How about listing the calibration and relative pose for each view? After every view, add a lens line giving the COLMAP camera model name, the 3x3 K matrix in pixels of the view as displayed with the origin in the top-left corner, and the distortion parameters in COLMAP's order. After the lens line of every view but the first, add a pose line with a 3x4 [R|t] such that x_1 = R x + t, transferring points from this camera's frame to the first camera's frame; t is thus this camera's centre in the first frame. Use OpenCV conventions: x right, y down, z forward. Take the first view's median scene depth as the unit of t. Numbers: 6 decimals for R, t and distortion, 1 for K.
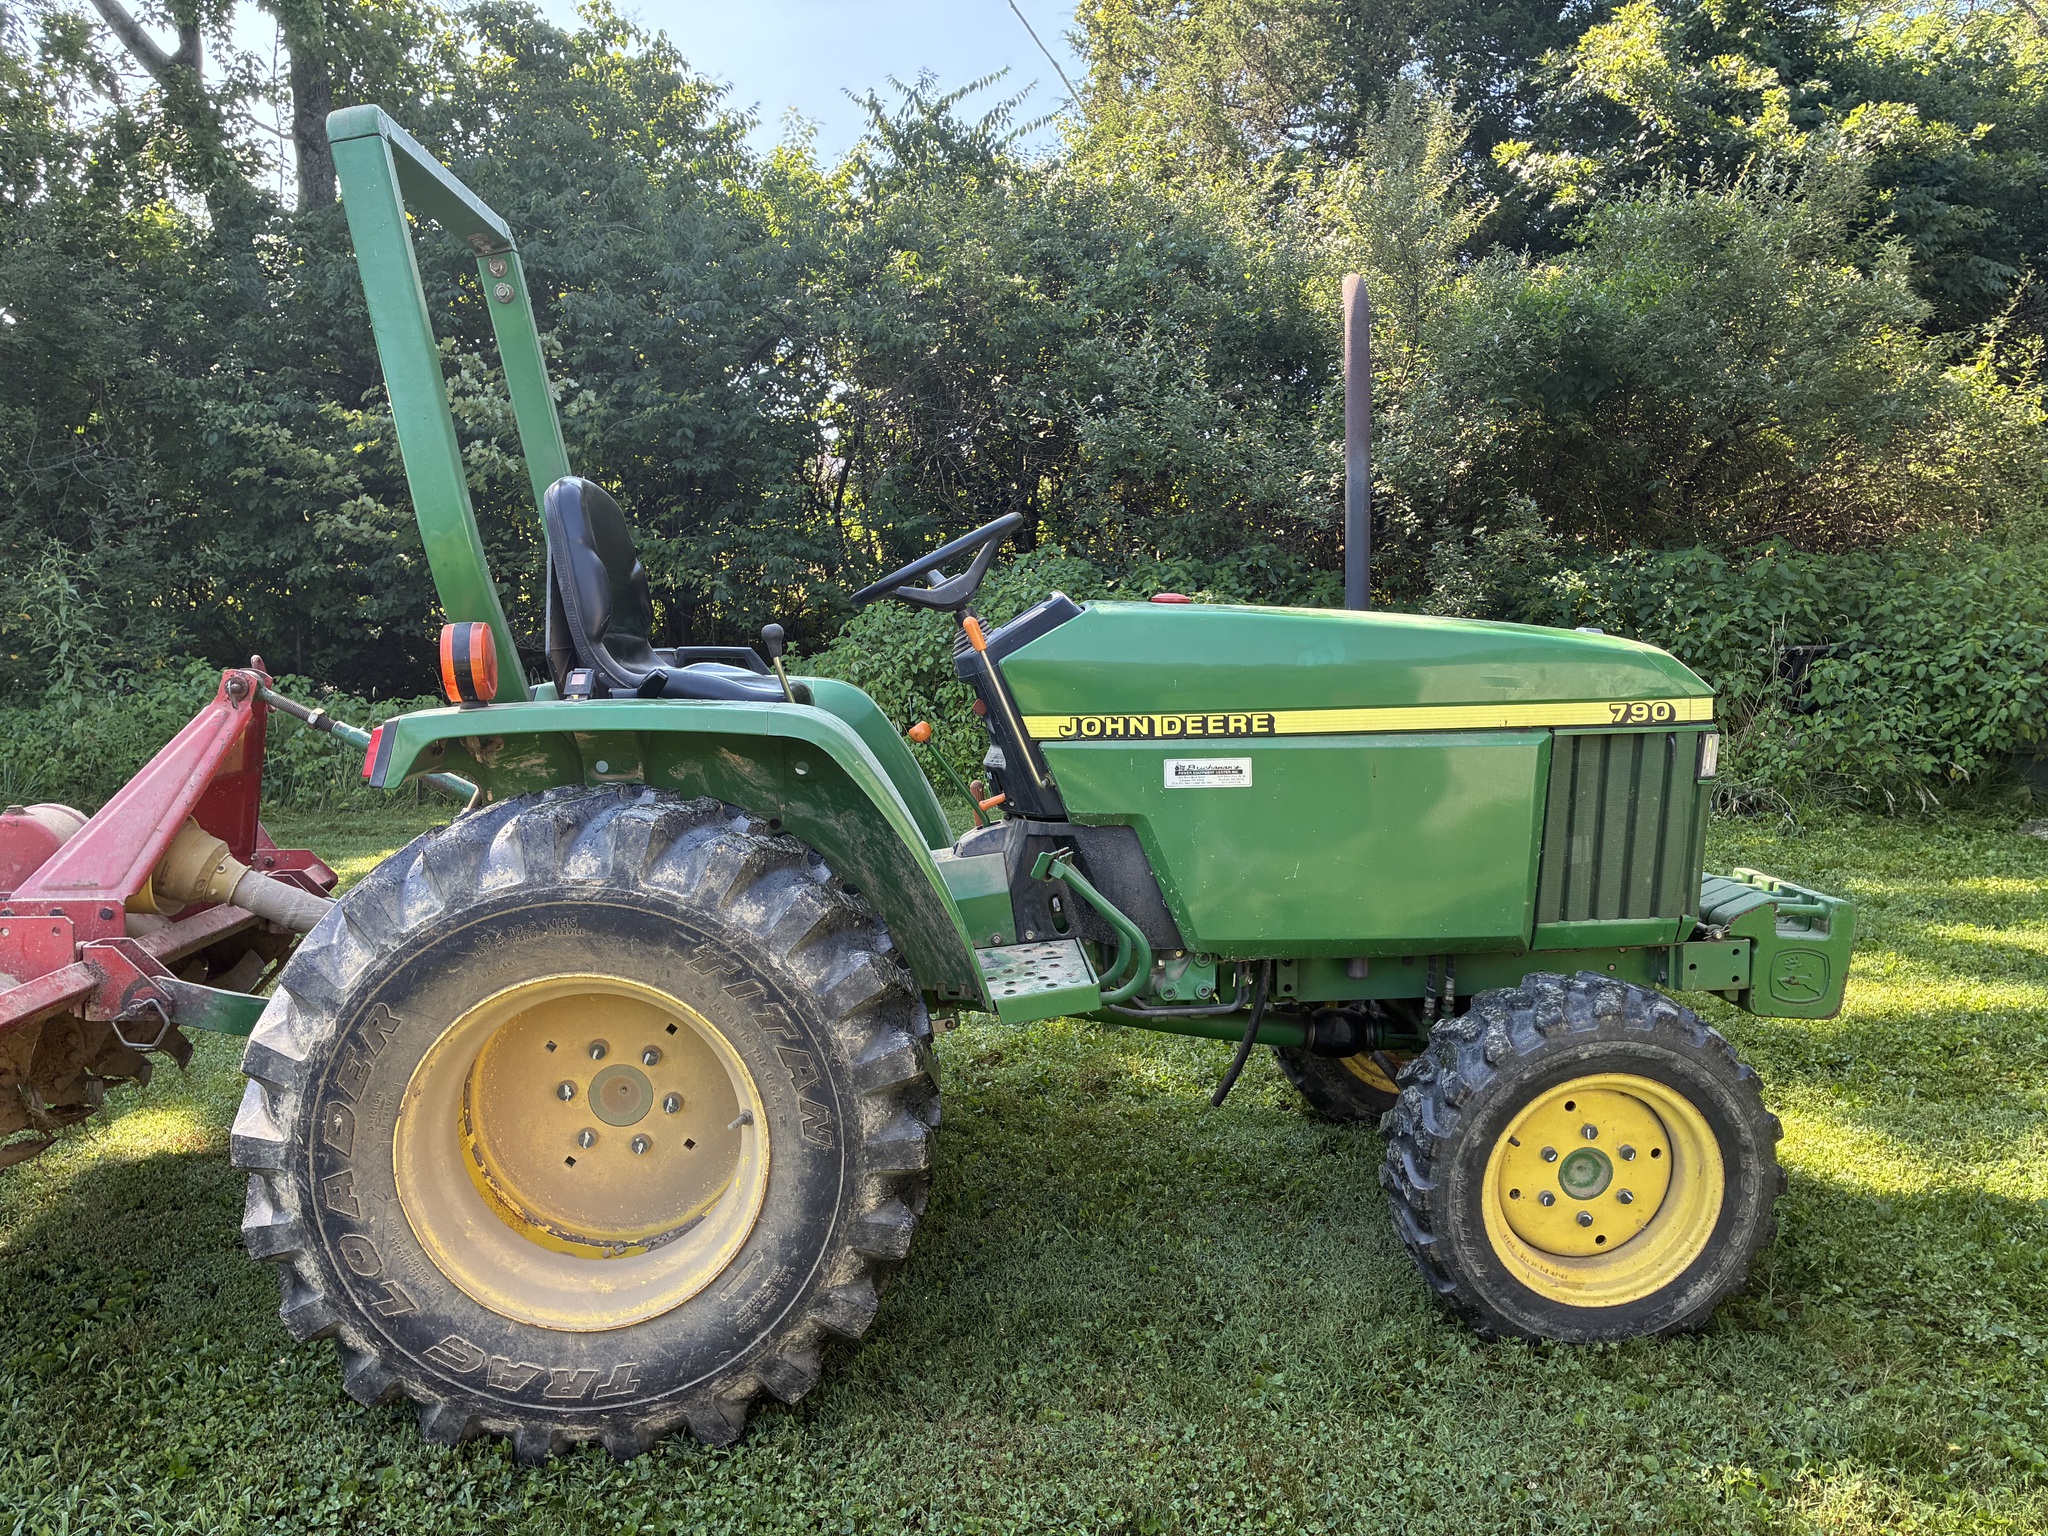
lens RADIAL K [[1540.1, 0, 1041.0], [0, 1540.1, 766.7], [0, 0, 1]] dist [0.048839, -0.069171]
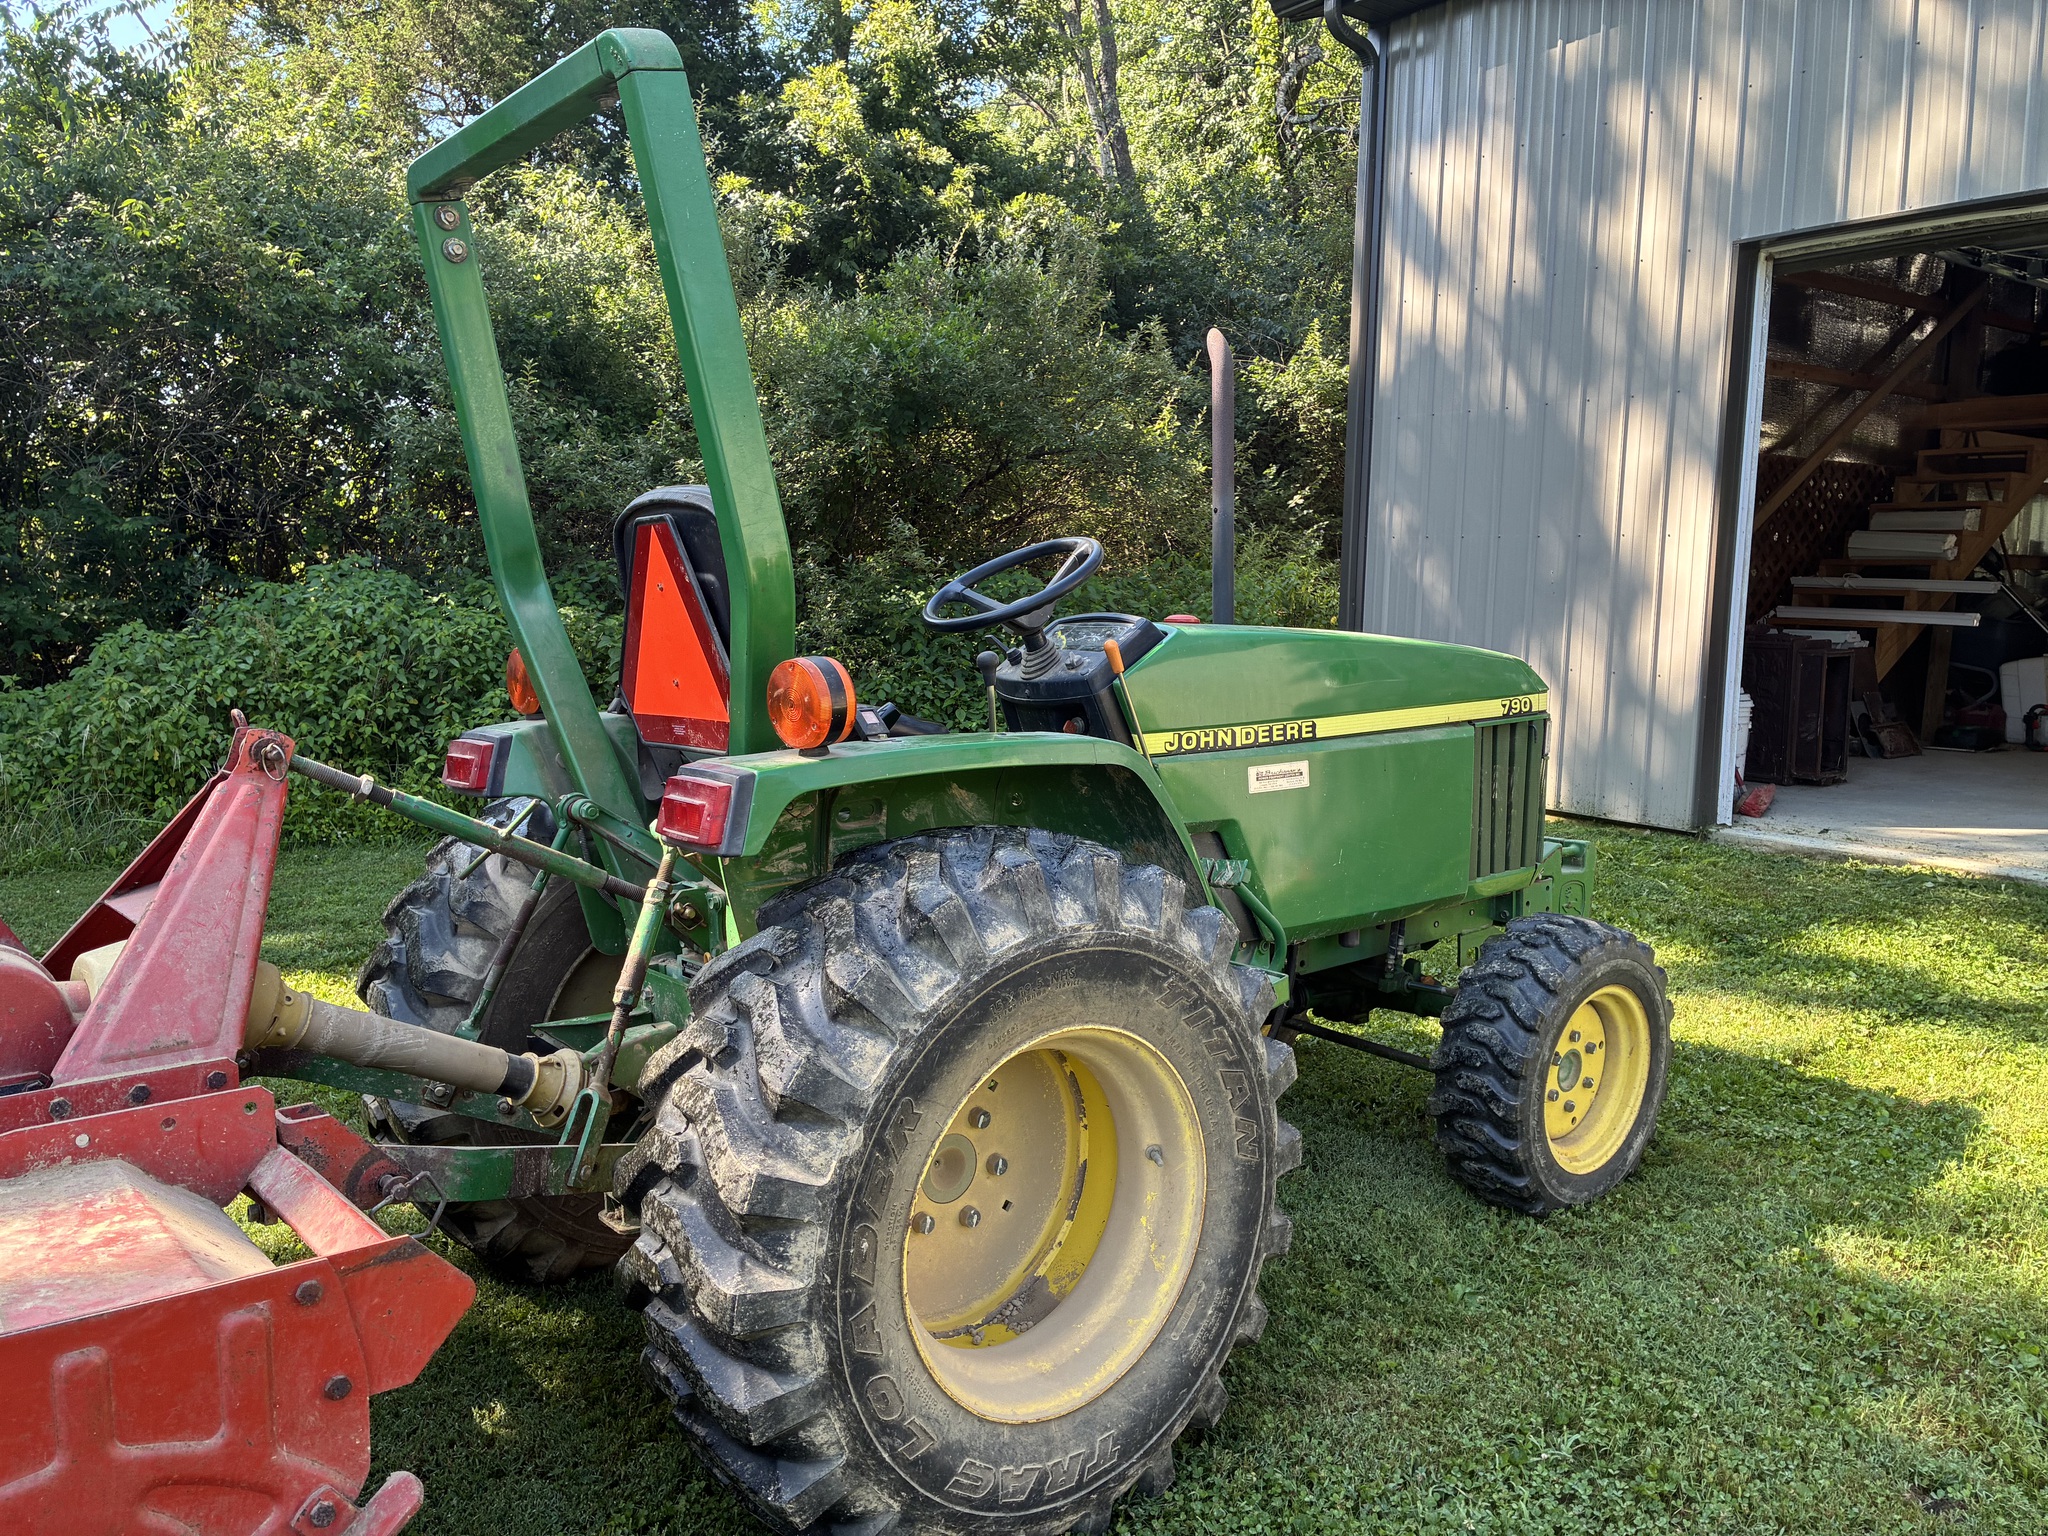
lens RADIAL K [[1540.1, 0, 1039.7], [0, 1540.1, 761.6], [0, 0, 1]] dist [0.048839, -0.069171]
pose [[0.814425, -0.062791, 0.576862, -0.810378], [0.069494, 0.997527, 0.010467, -0.036673], [-0.576093, 0.031564, 0.816775, 0.234294]]
